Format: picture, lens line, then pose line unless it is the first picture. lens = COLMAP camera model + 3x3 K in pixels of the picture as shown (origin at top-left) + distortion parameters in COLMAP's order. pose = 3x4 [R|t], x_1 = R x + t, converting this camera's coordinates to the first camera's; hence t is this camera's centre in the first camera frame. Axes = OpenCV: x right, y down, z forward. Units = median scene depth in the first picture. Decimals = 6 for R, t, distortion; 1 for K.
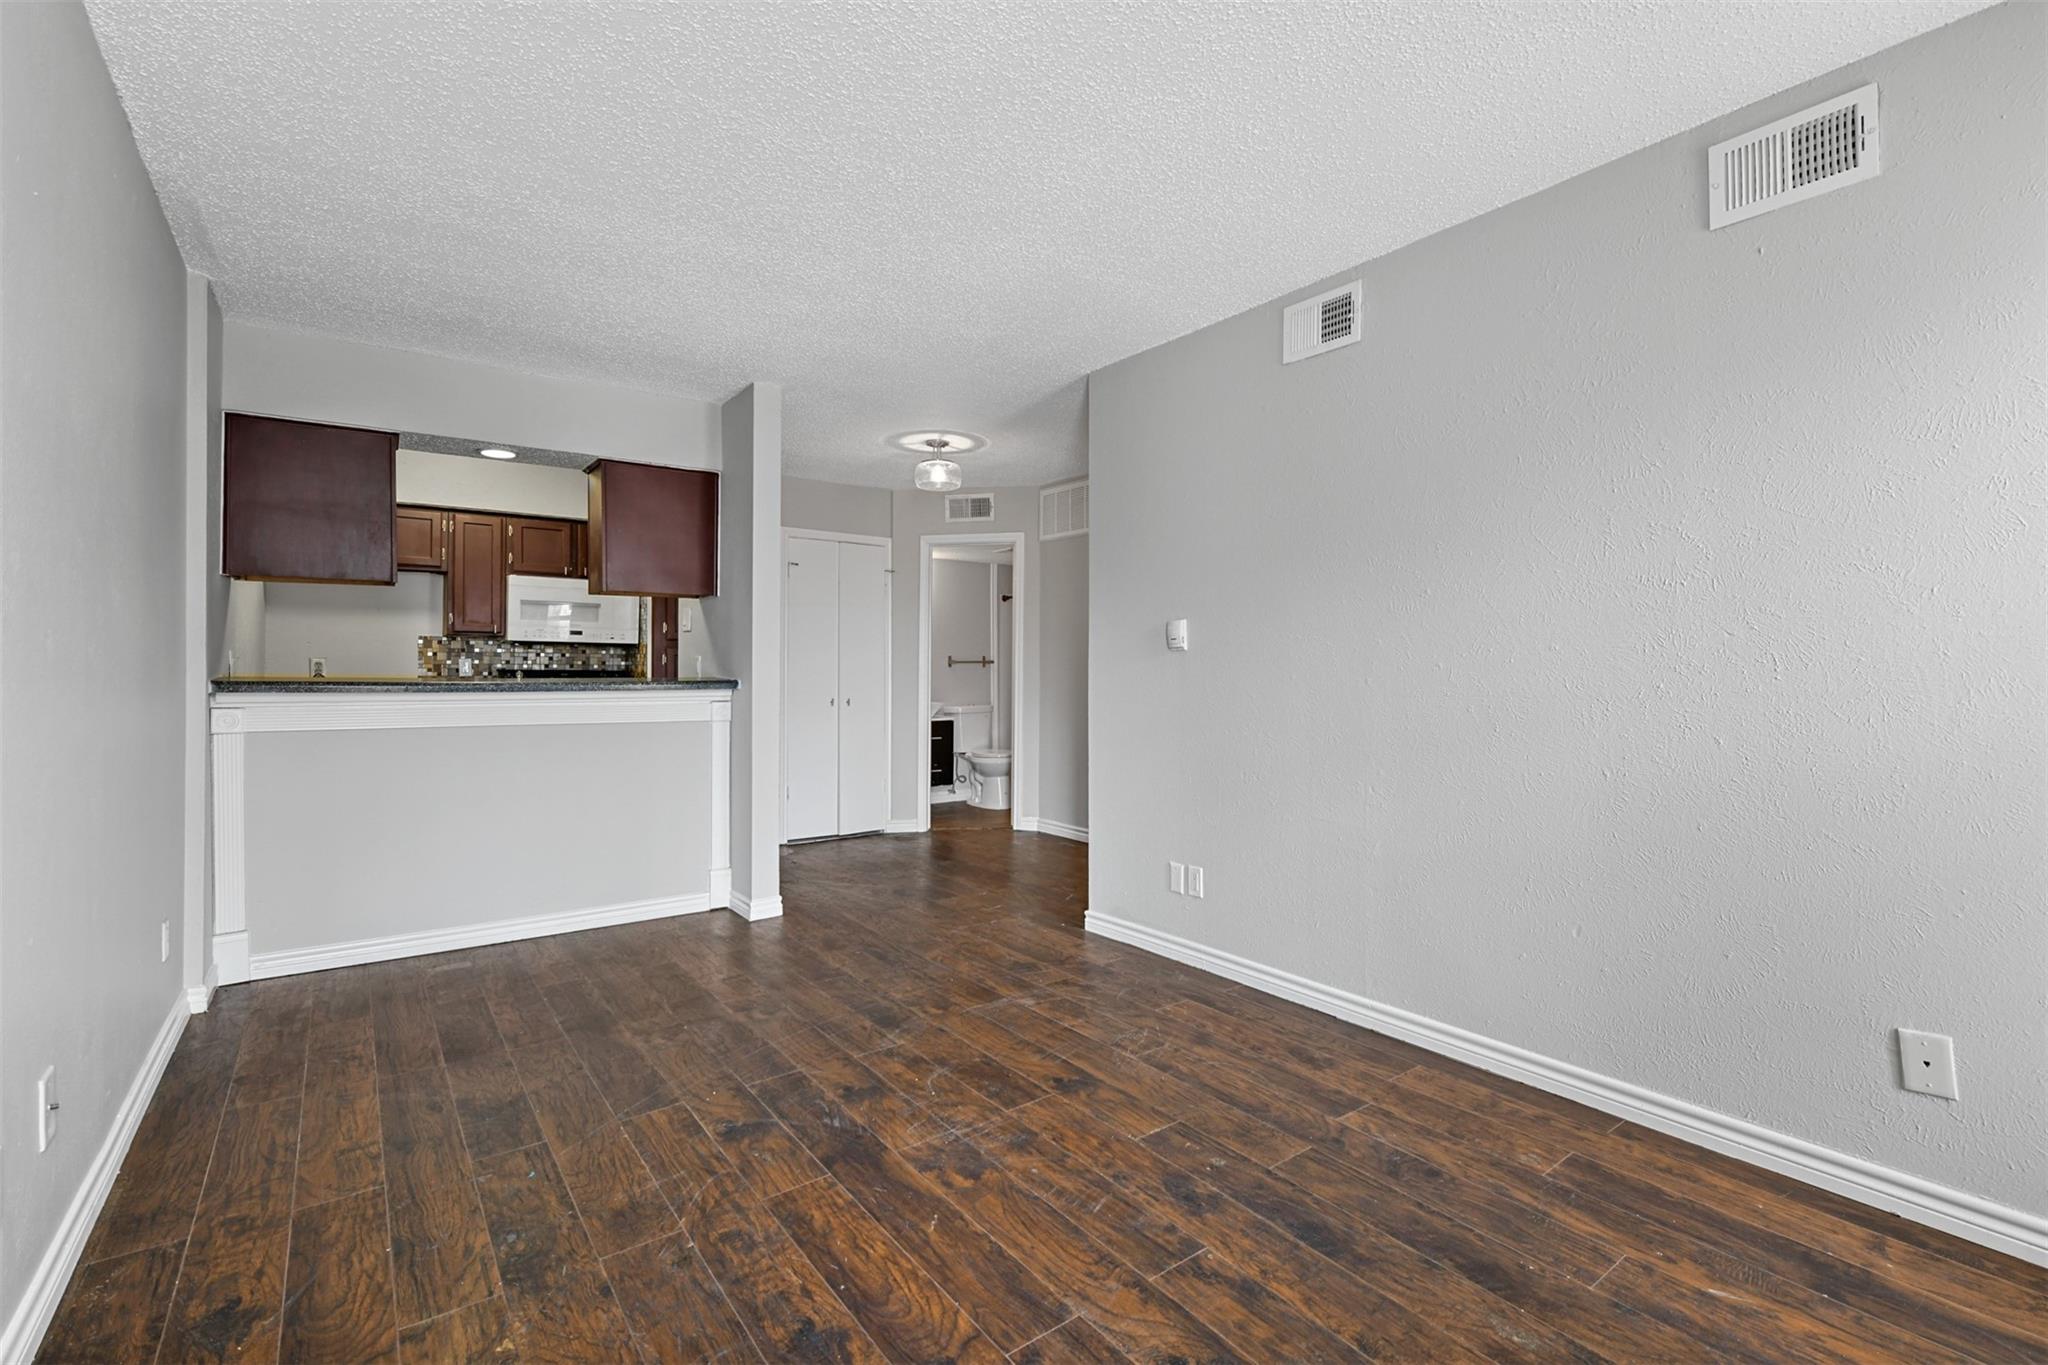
lens RADIAL K [[904.0, 0, 1022.7], [0, 904.0, 674.5], [0, 0, 1]] dist [0.010795, -0.002924]
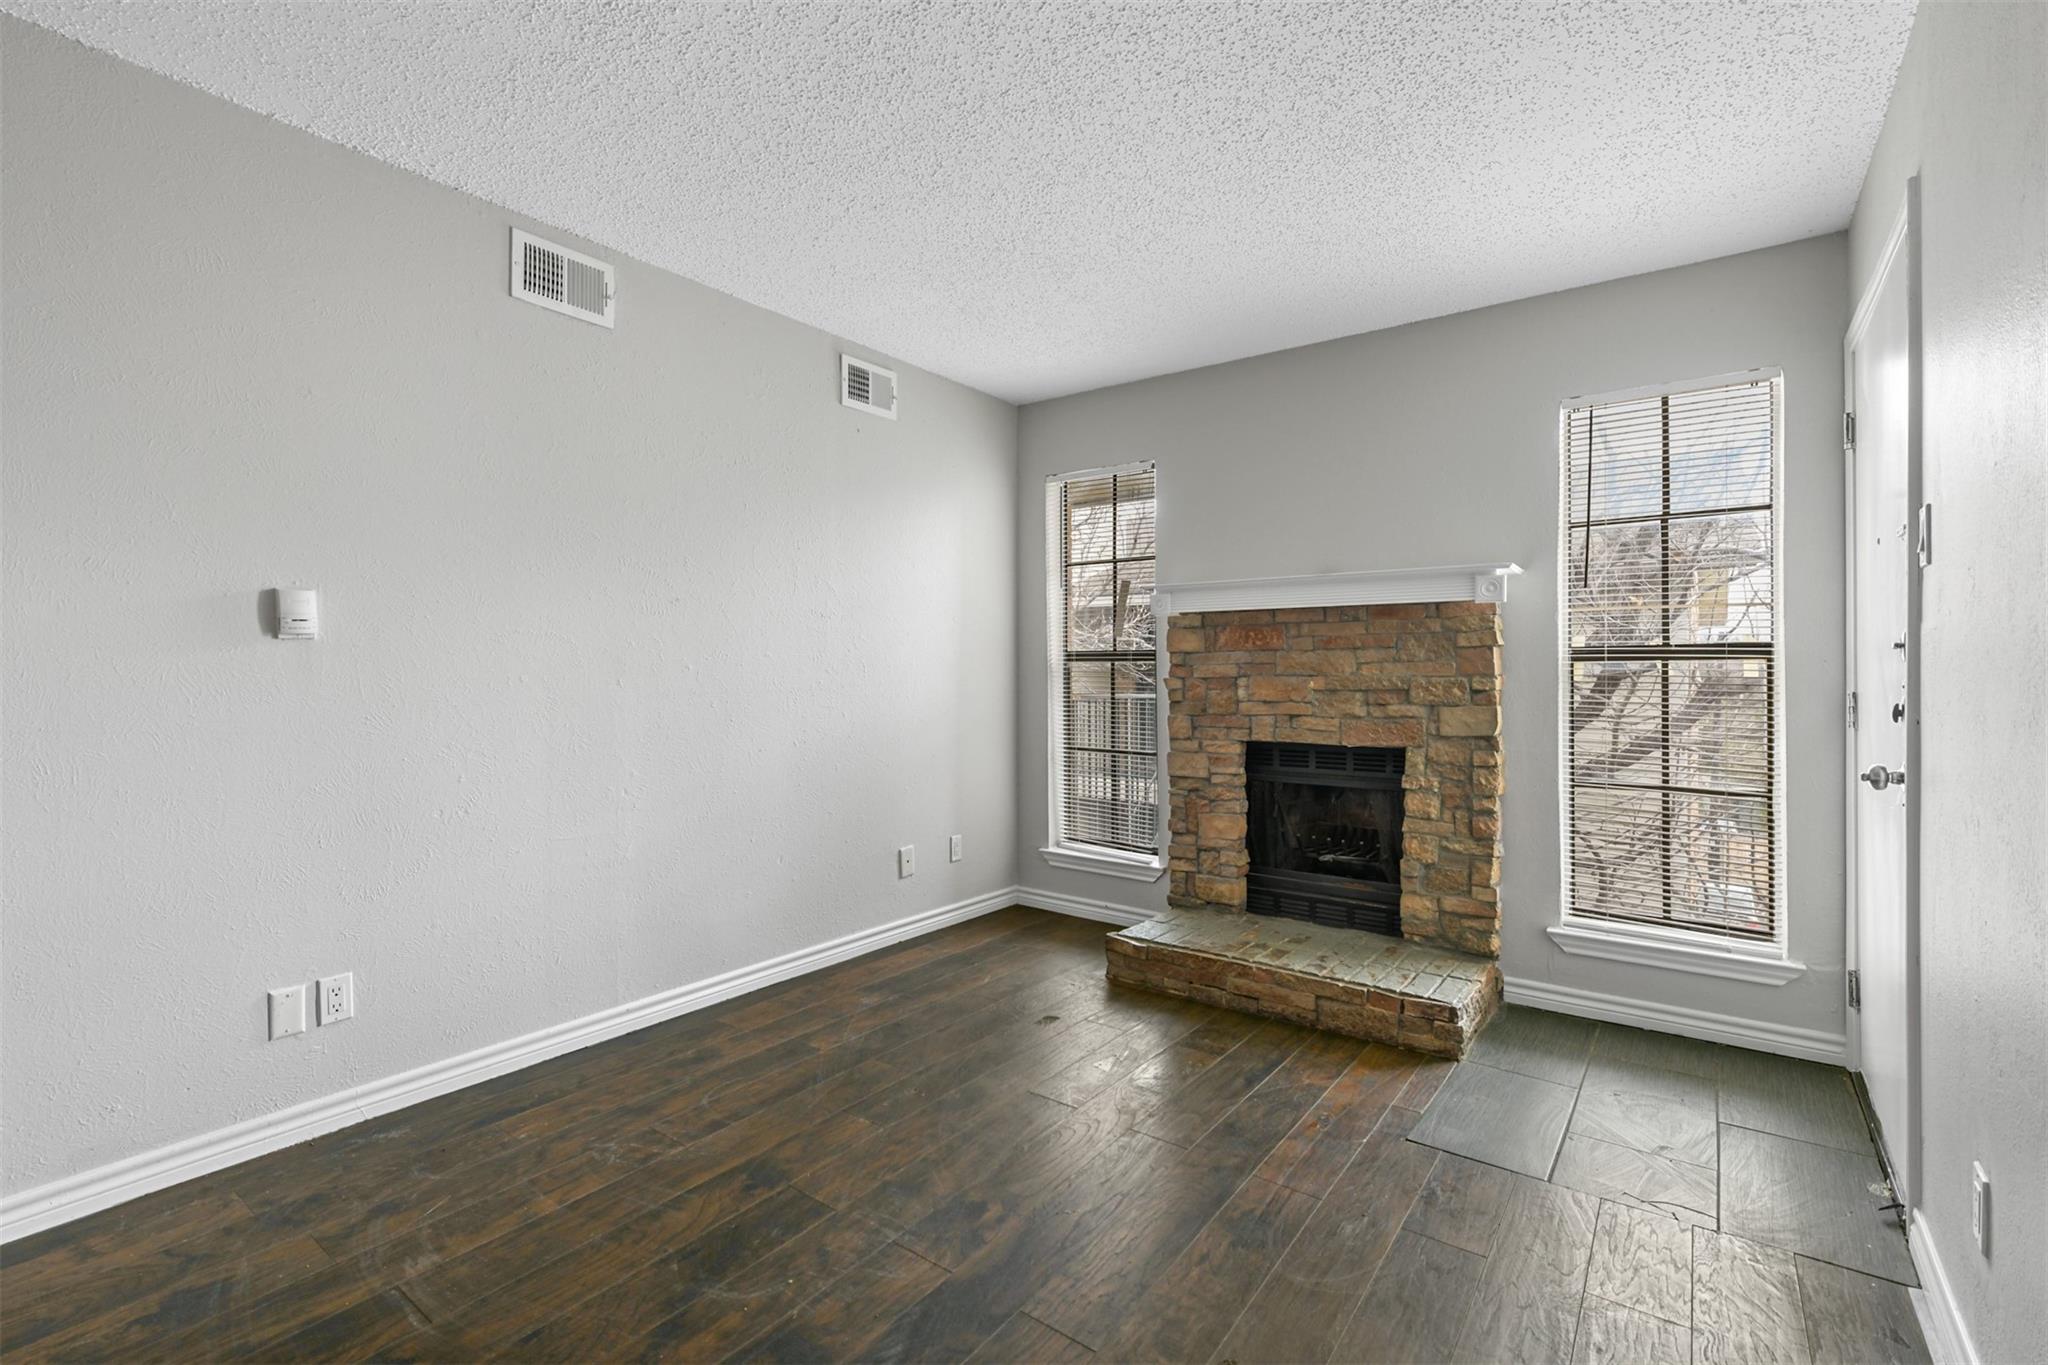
lens RADIAL K [[904.0, 0, 1025.9], [0, 904.0, 675.5], [0, 0, 1]] dist [0.010795, -0.002924]
pose [[-0.287726, -0.003975, 0.957704, -0.715554], [-0.000113, 0.999992, 0.004117, -0.003474], [-0.957713, 0.001076, -0.287724, 0.902760]]
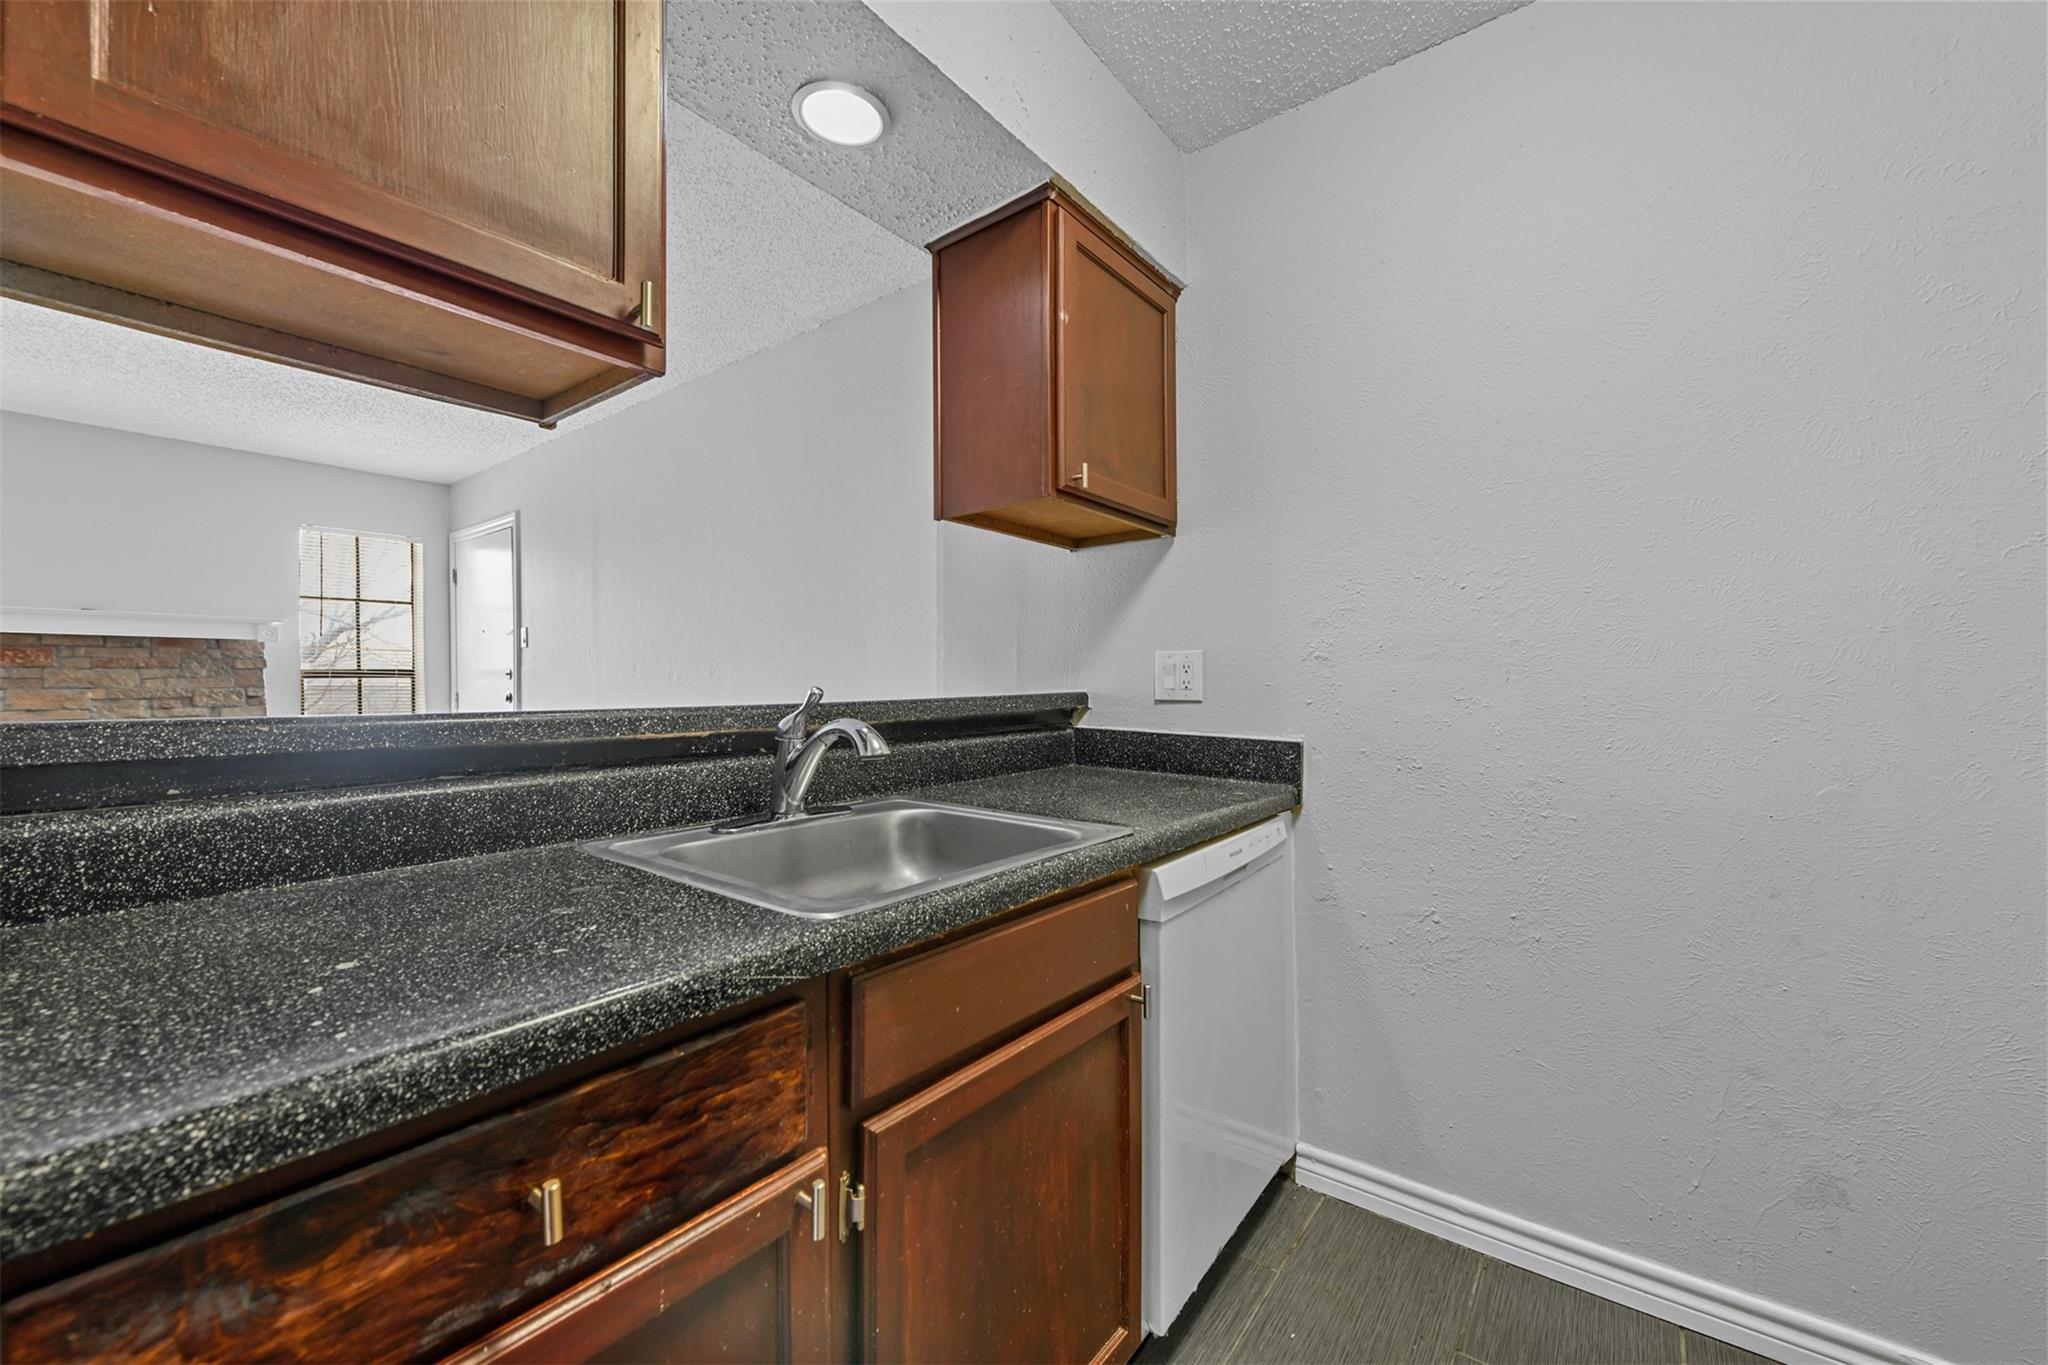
lens RADIAL K [[807.8, 0, 1028.0], [0, 807.8, 684.7], [0, 0, 1]] dist [0.005828, -0.001095]
pose [[-0.964967, 0.004510, -0.262332, -0.854623], [0.002855, 0.999974, 0.006693, -0.009391], [0.262355, 0.005709, -0.964954, 1.990697]]
